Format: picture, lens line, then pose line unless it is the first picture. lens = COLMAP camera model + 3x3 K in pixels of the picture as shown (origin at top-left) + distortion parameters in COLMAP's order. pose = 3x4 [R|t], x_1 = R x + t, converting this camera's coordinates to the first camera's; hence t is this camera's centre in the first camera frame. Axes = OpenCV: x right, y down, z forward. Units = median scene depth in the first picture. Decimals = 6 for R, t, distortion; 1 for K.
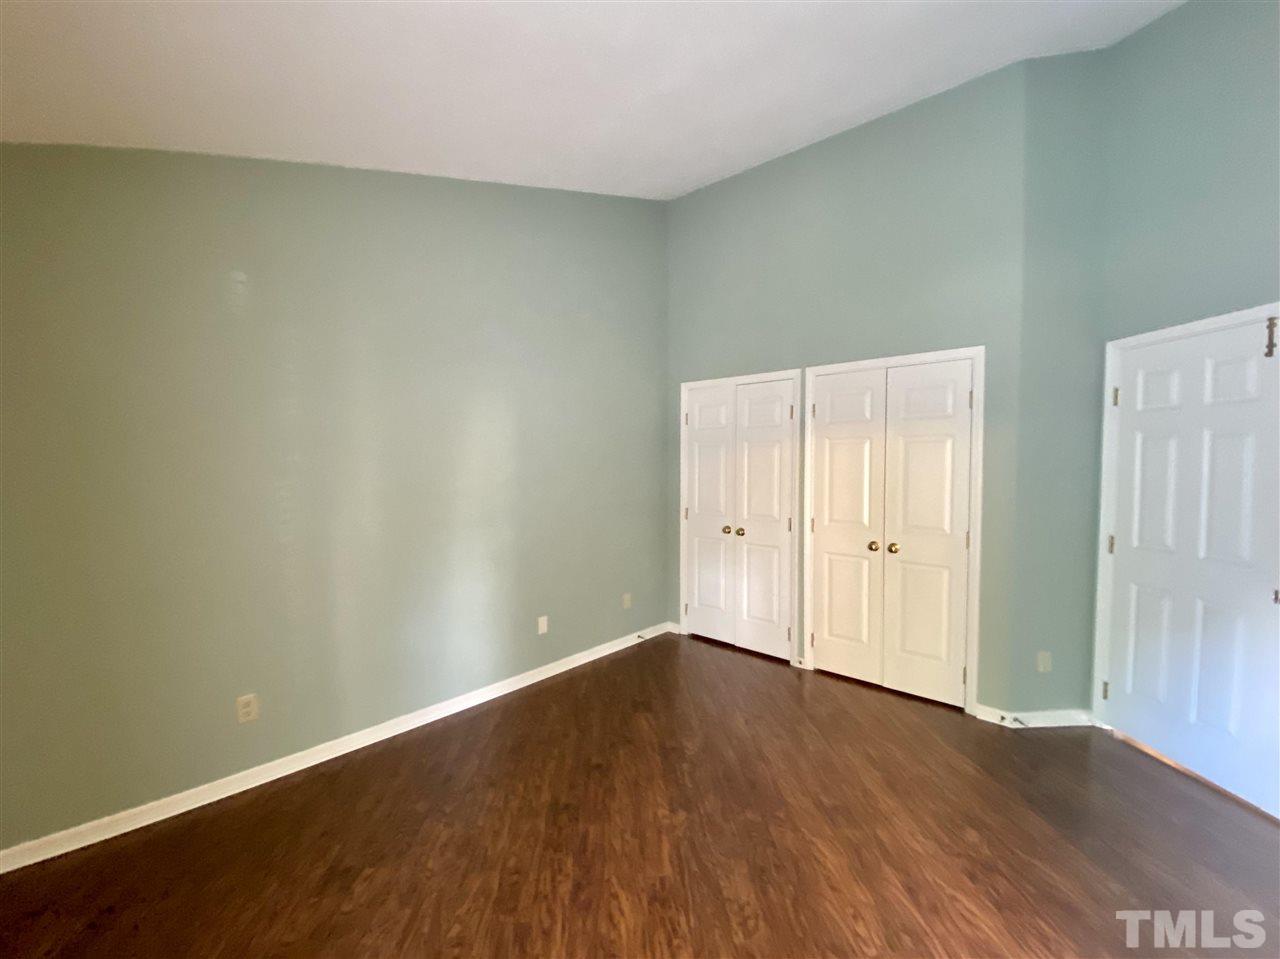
lens RADIAL K [[533.0, 0, 637.2], [0, 533.0, 482.2], [0, 0, 1]] dist [0.022749, -0.021893]
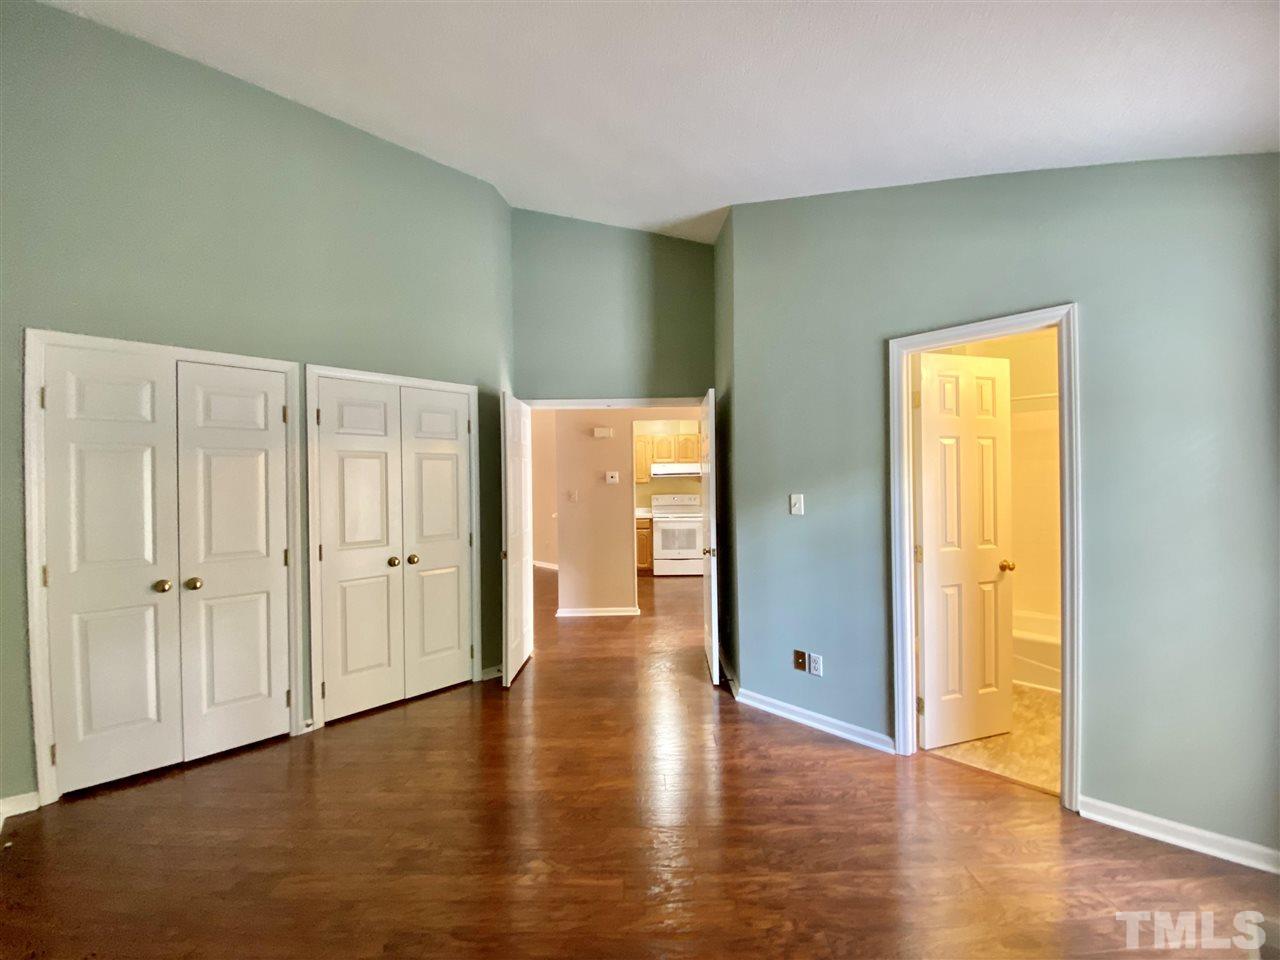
lens RADIAL K [[533.0, 0, 637.2], [0, 533.0, 482.7], [0, 0, 1]] dist [0.022749, -0.021893]
pose [[0.040496, -0.008296, 0.999145, -0.475968], [0.043159, 0.999047, 0.006546, -0.013058], [-0.998247, 0.042857, 0.040816, 0.451055]]
